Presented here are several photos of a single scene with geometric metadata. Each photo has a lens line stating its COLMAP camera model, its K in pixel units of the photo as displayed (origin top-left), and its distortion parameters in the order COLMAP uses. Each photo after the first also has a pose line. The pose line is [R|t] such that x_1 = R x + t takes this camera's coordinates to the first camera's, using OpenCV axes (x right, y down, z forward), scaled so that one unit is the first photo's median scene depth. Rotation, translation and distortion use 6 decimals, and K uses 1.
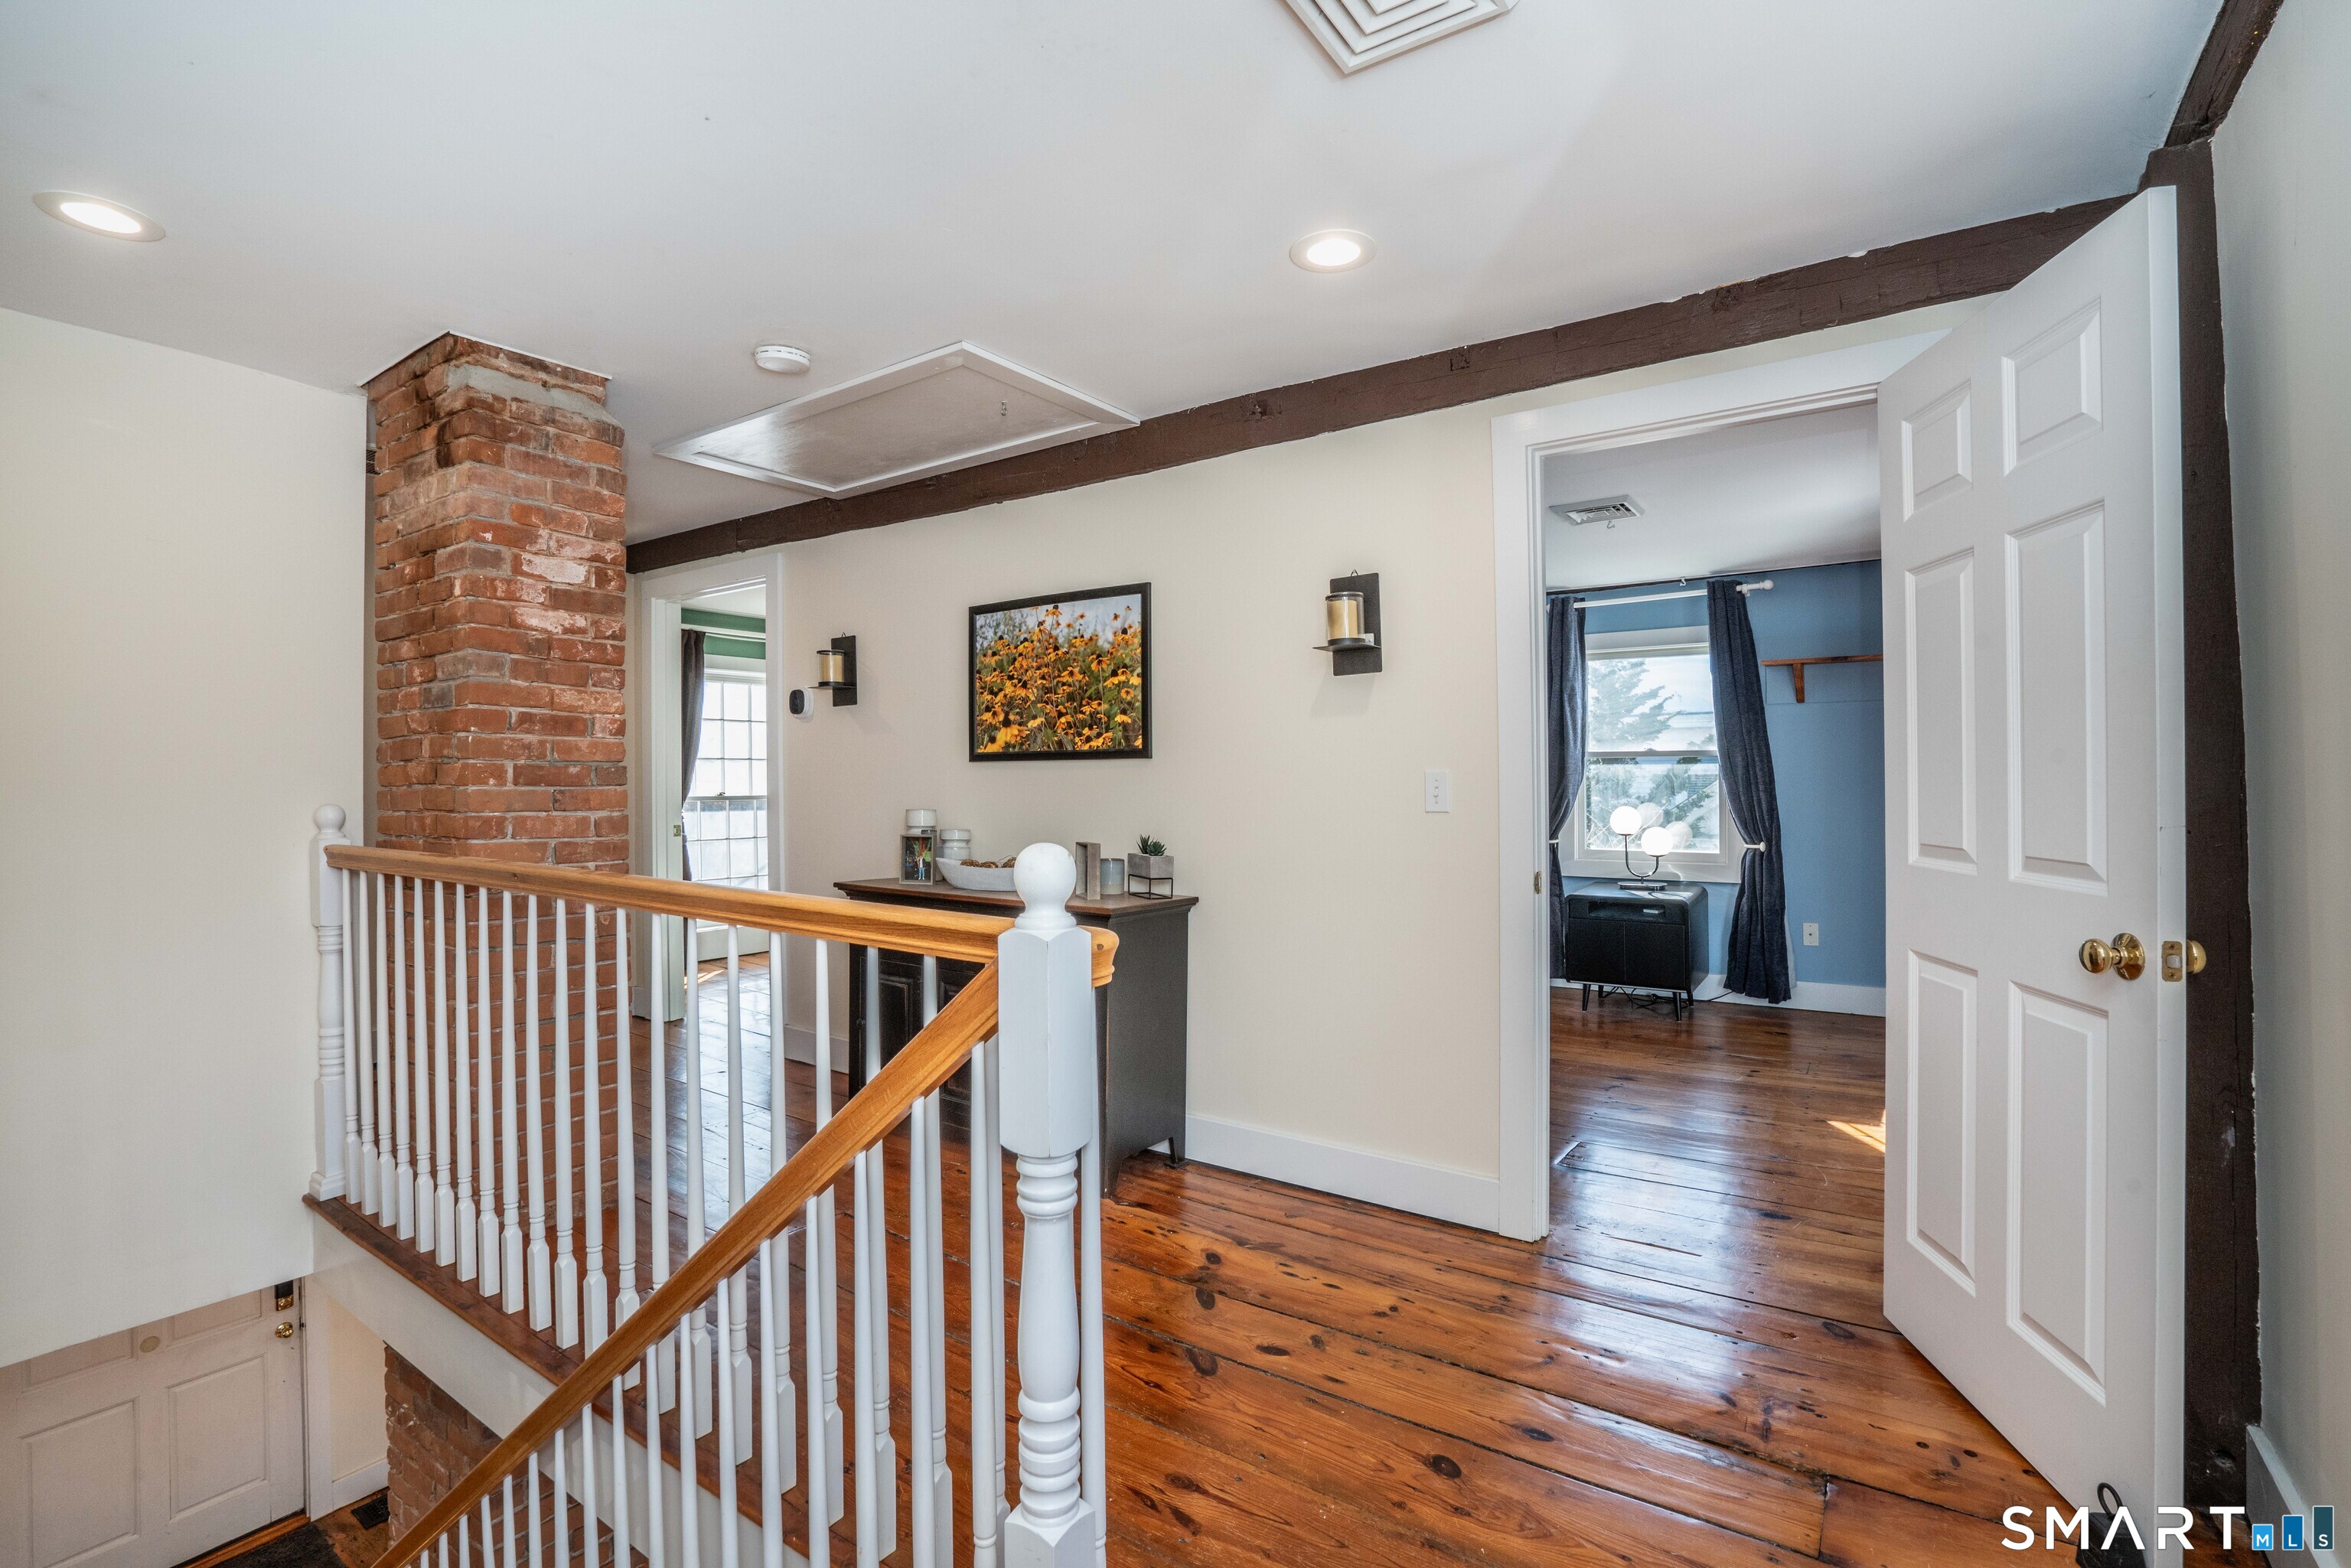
lens RADIAL K [[1063.4, 0, 1175.5], [0, 1063.4, 784.0], [0, 0, 1]] dist [-0.055781, 0.009894]
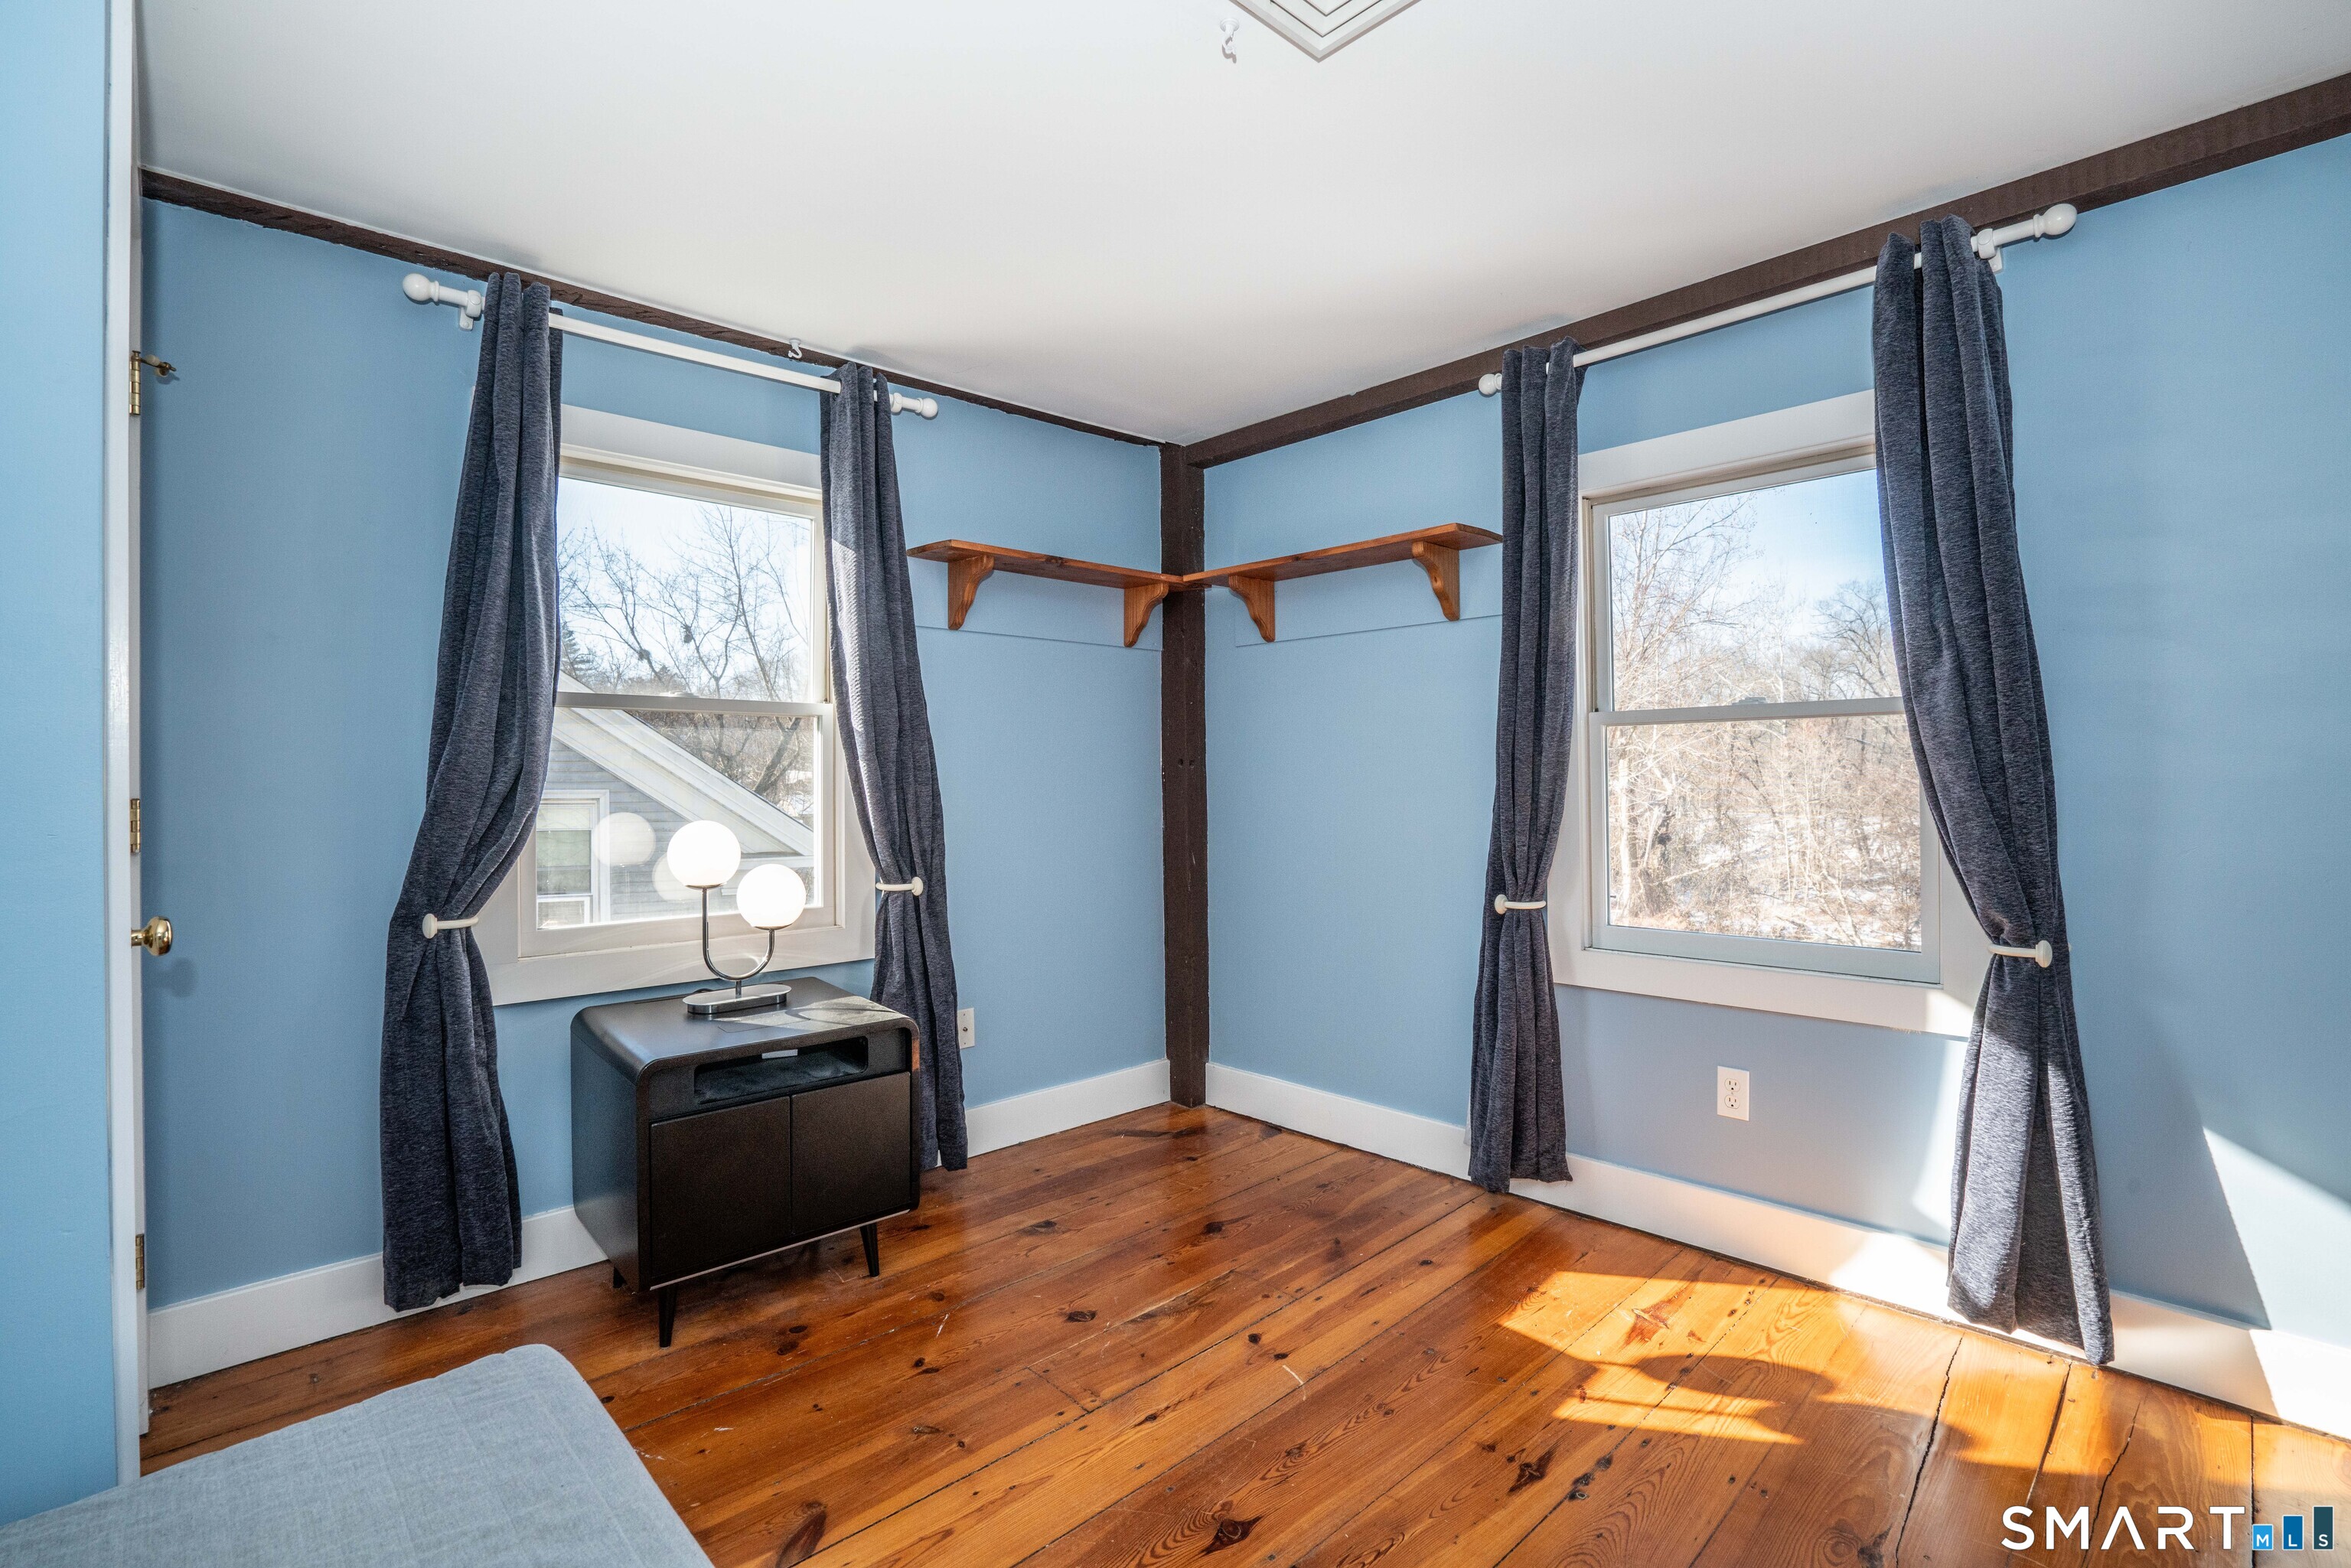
lens RADIAL K [[1063.4, 0, 1175.5], [0, 1063.4, 784.0], [0, 0, 1]] dist [-0.055781, 0.009894]
pose [[0.231344, -0.008157, 0.972838, 0.058224], [0.007955, 0.999947, 0.006493, 0.004387], [-0.972840, 0.006237, 0.231396, 0.731263]]
